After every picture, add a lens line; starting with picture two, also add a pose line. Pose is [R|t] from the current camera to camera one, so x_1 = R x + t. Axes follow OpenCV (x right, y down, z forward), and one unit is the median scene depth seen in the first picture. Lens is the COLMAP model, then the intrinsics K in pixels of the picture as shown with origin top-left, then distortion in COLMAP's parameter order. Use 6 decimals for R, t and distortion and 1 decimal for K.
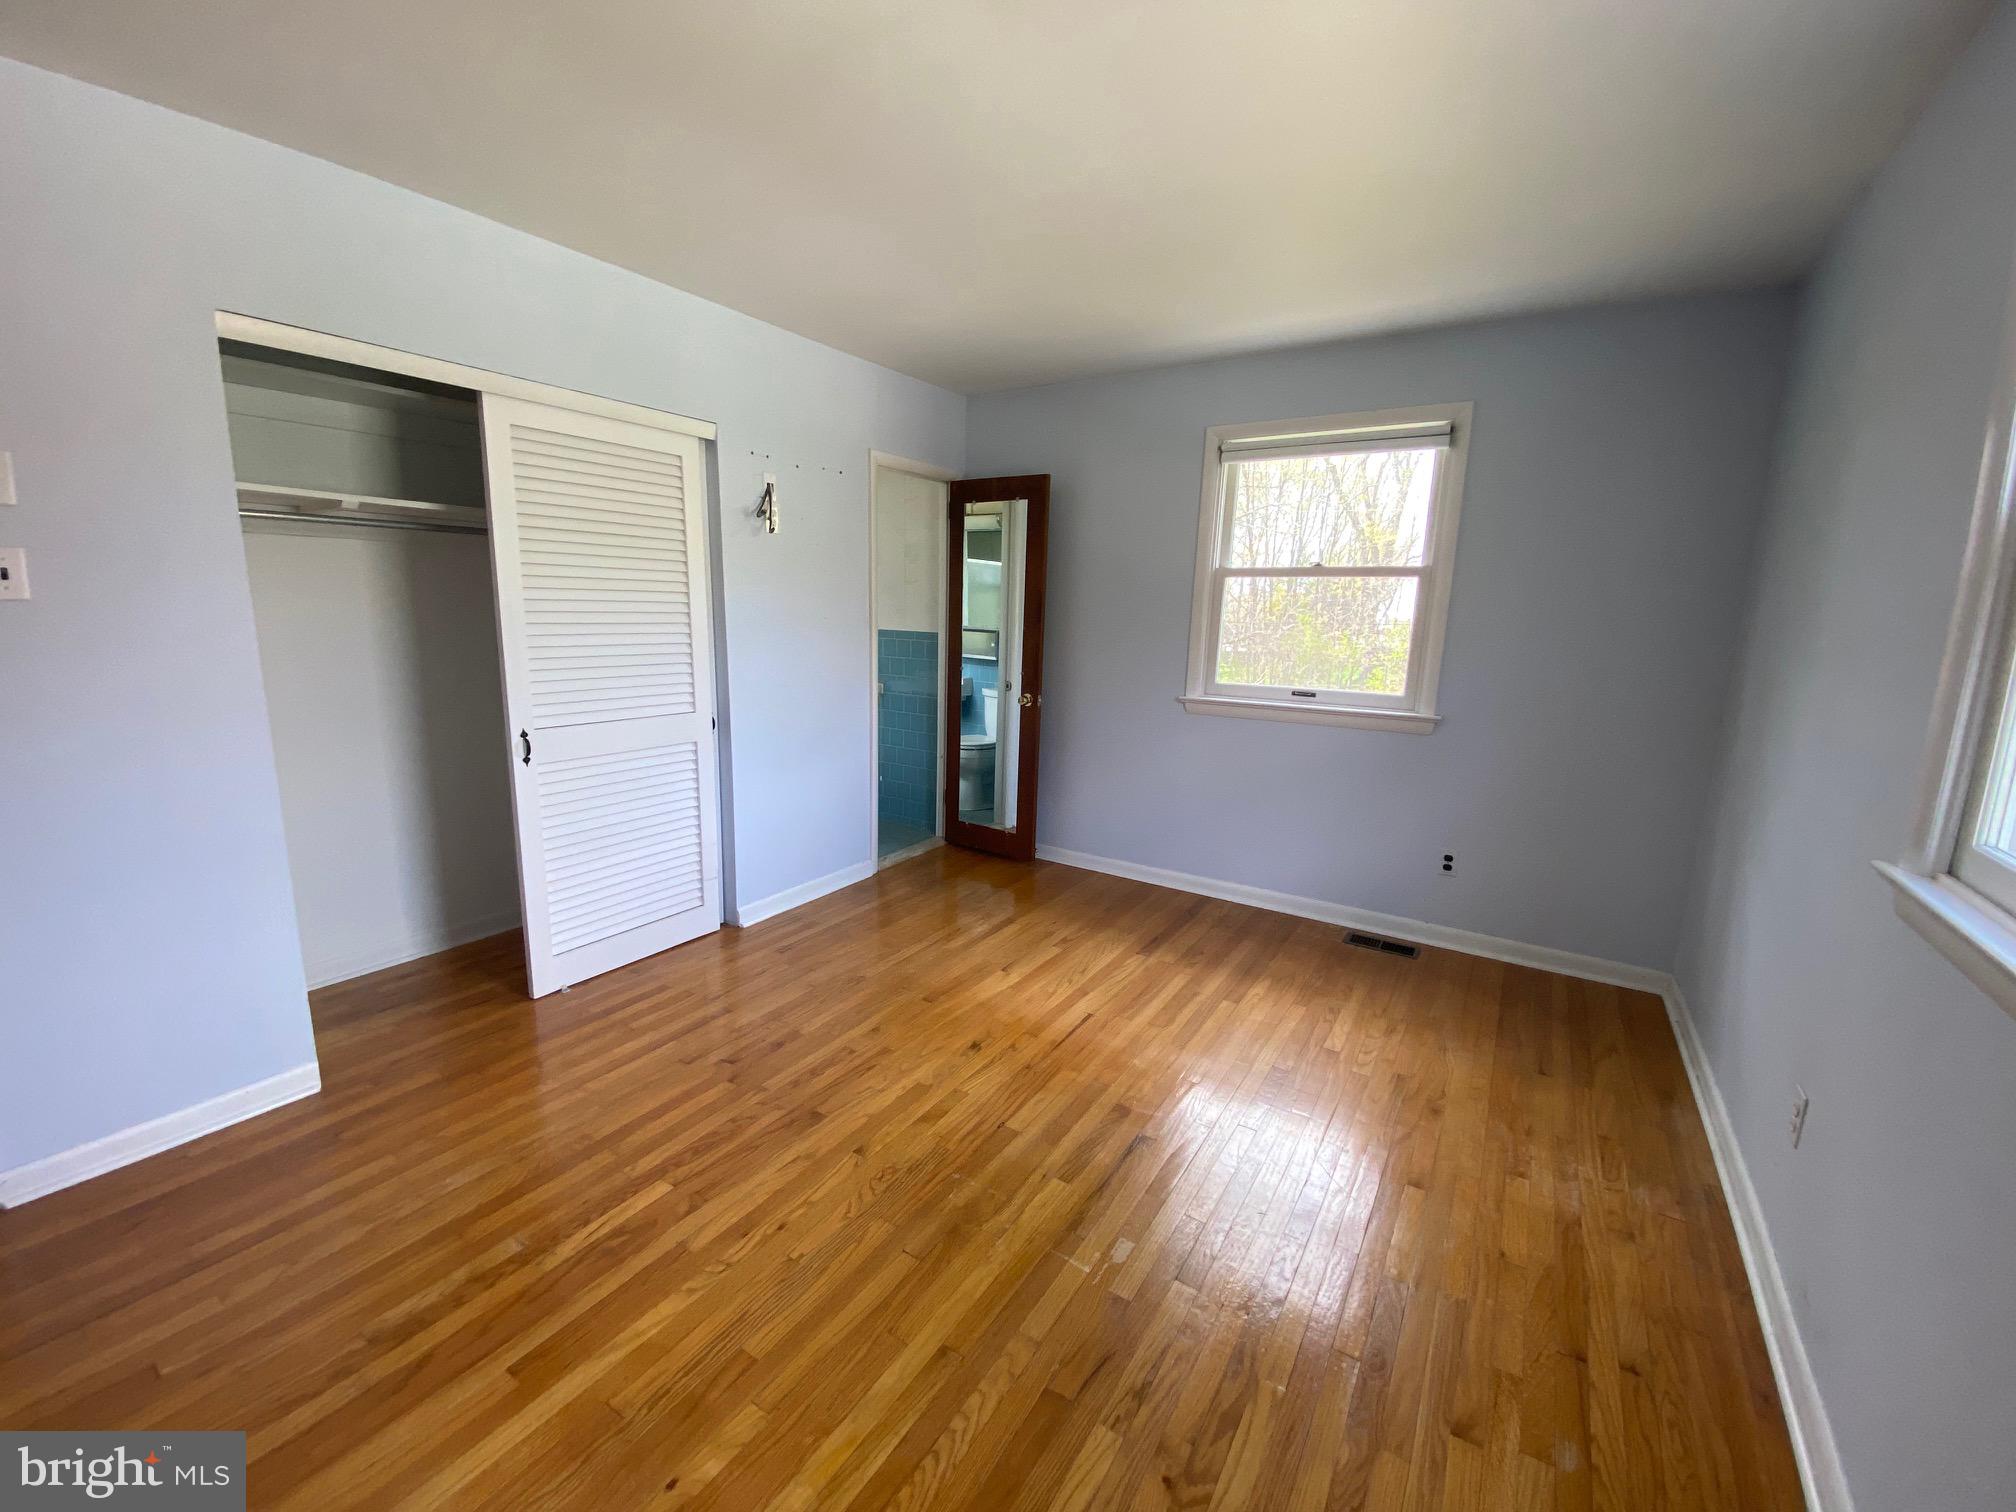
lens RADIAL K [[820.0, 0, 991.5], [0, 820.0, 762.4], [0, 0, 1]] dist [0.034398, -0.027492]
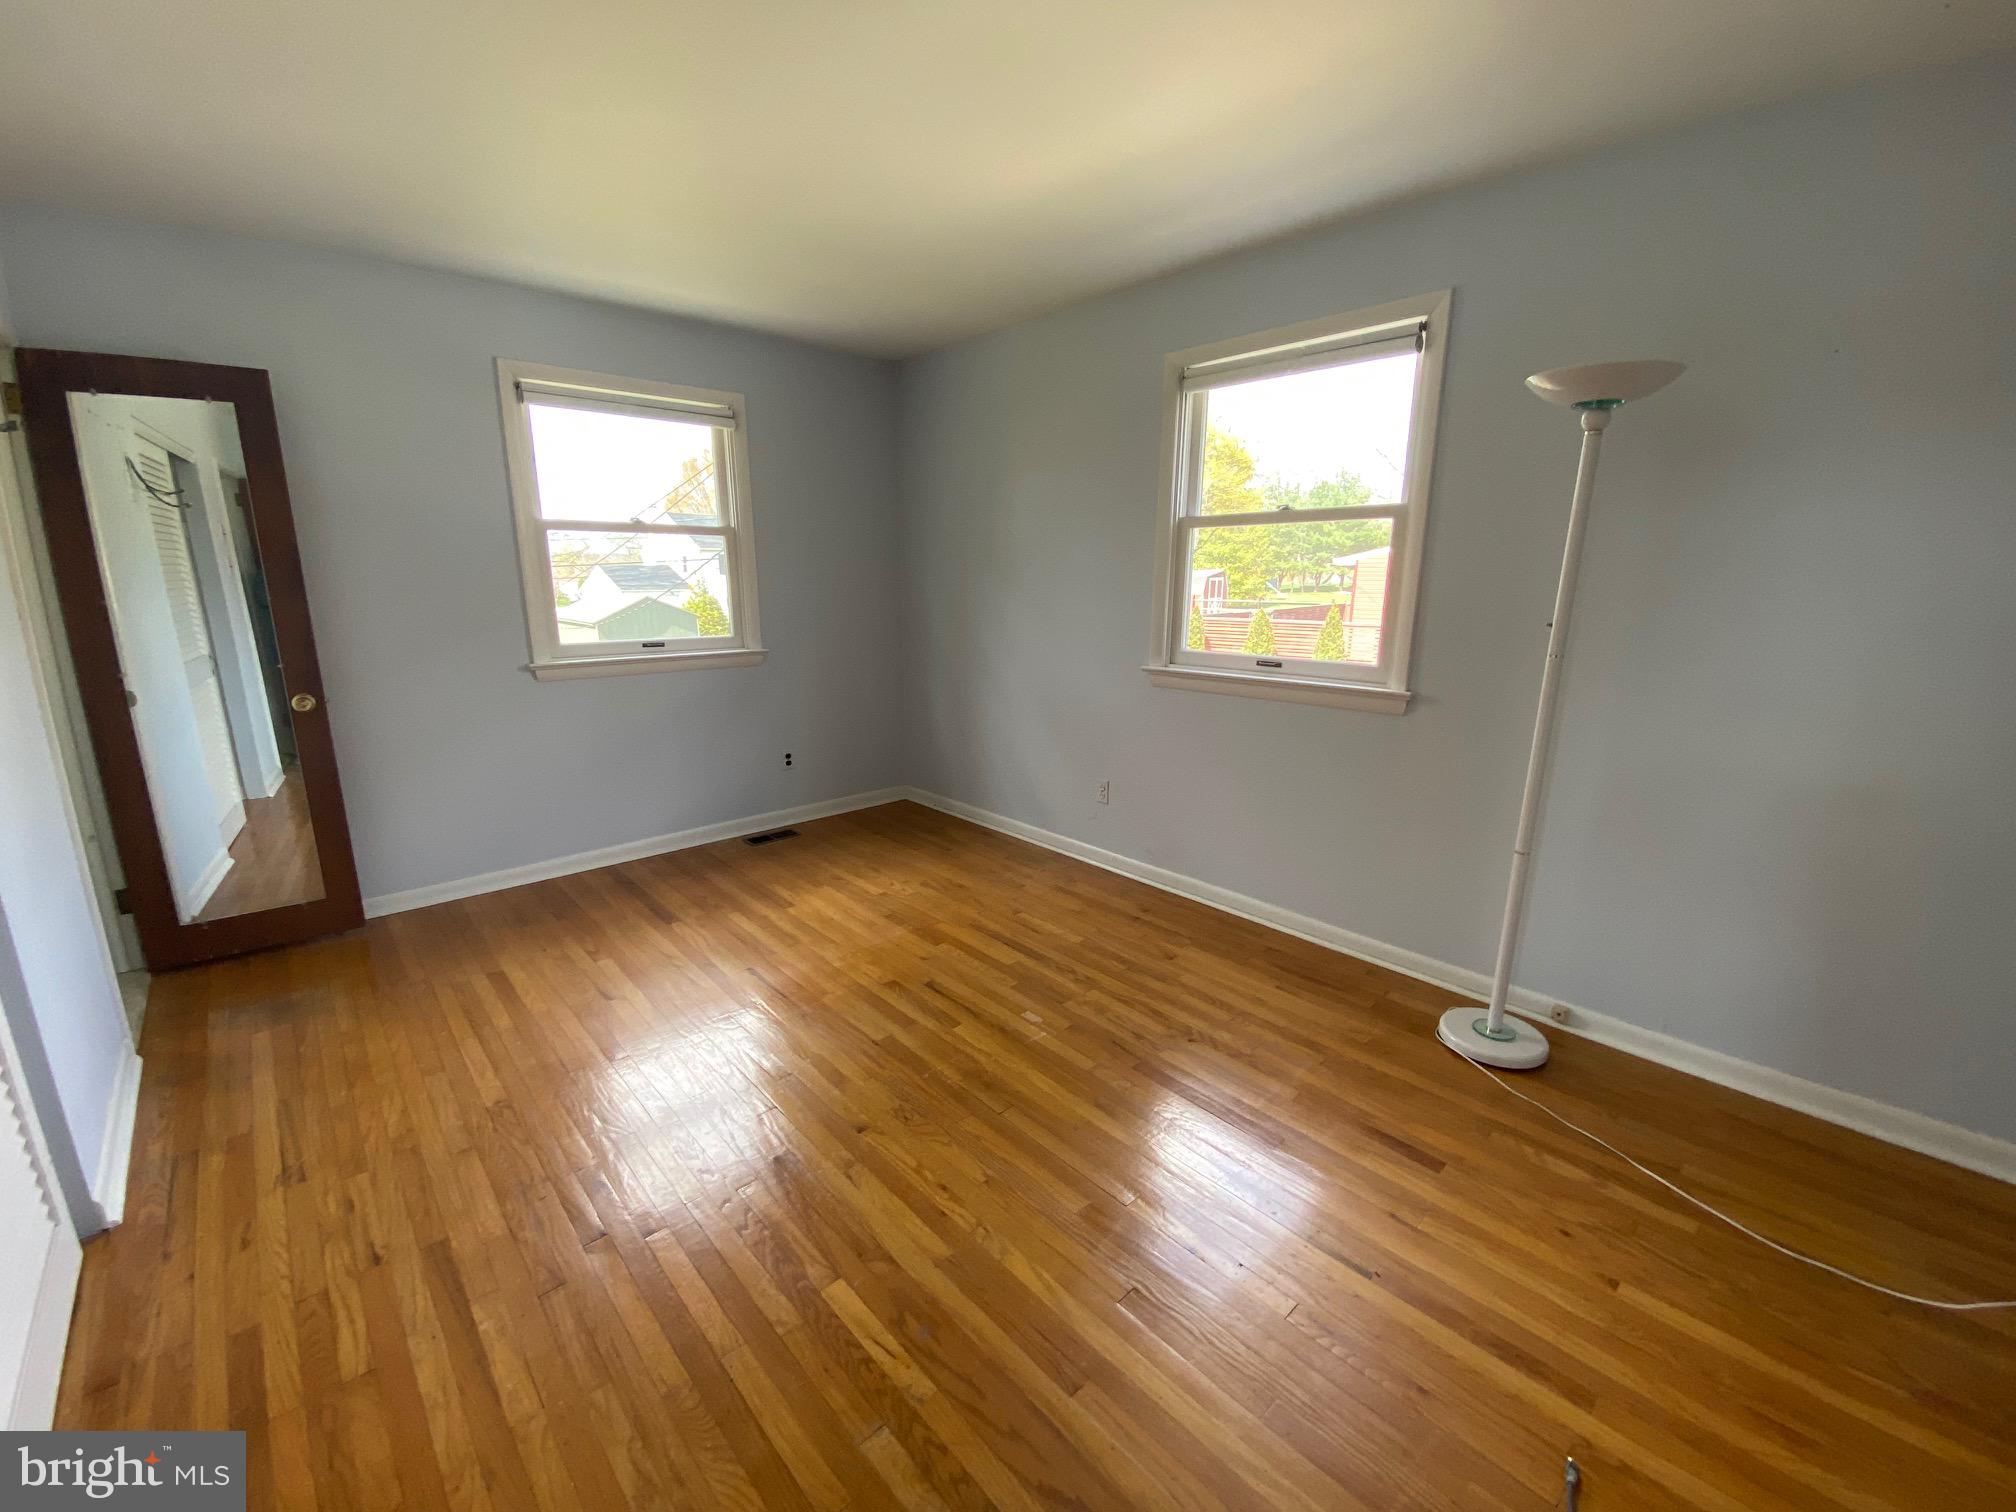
lens RADIAL K [[820.0, 0, 991.5], [0, 820.0, 762.4], [0, 0, 1]] dist [0.034398, -0.027492]
pose [[0.253590, -0.244542, 0.935890, -0.648763], [0.190641, 0.961176, 0.199493, -0.079740], [-0.948340, 0.127829, 0.290365, 0.356855]]
